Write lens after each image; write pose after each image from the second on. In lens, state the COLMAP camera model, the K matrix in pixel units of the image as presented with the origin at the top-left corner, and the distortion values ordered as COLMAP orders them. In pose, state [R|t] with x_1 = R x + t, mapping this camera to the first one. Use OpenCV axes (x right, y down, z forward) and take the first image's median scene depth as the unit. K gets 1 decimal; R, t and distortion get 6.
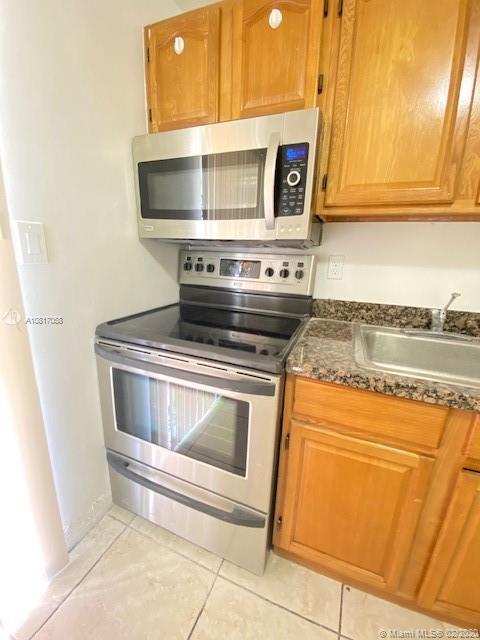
lens RADIAL K [[261.1, 0, 242.1], [0, 261.1, 319.7], [0, 0, 1]] dist [-0.001142, -0.000618]
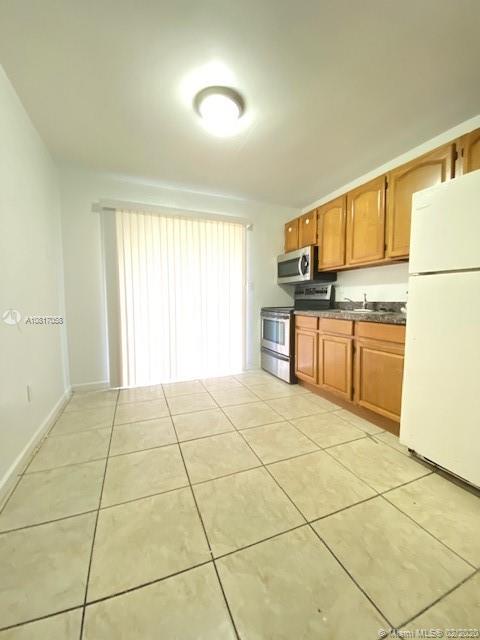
lens RADIAL K [[261.1, 0, 242.1], [0, 261.1, 319.7], [0, 0, 1]] dist [-0.001142, -0.000618]
pose [[0.697219, 0.013242, -0.716736, 1.701685], [-0.139222, 0.983294, -0.117264, 0.594302], [0.703209, 0.181544, 0.687414, -1.523808]]
